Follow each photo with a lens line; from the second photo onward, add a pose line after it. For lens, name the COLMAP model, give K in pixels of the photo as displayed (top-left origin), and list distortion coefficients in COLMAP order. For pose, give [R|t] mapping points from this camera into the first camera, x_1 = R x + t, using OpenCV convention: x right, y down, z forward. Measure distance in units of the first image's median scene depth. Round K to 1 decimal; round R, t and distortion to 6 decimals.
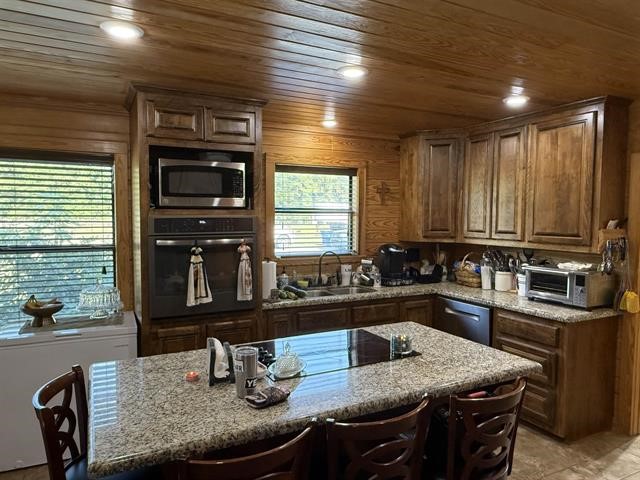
lens RADIAL K [[441.7, 0, 320.0], [0, 441.7, 240.0], [0, 0, 1]] dist [-0.003284, -0.000422]
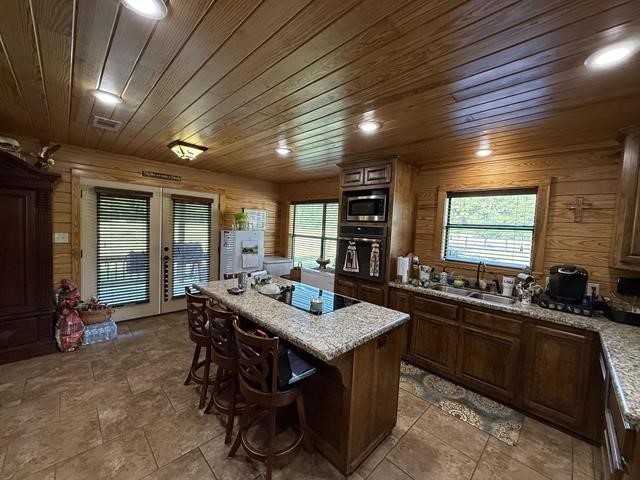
lens RADIAL K [[255.3, 0, 320.0], [0, 255.3, 240.0], [0, 0, 1]] dist [-0.000986, -0.000116]
pose [[0.310692, 0.061954, -0.948489, 0.584192], [-0.099446, 0.994516, 0.032386, -0.009603], [0.945294, 0.084261, 0.315149, 0.414221]]
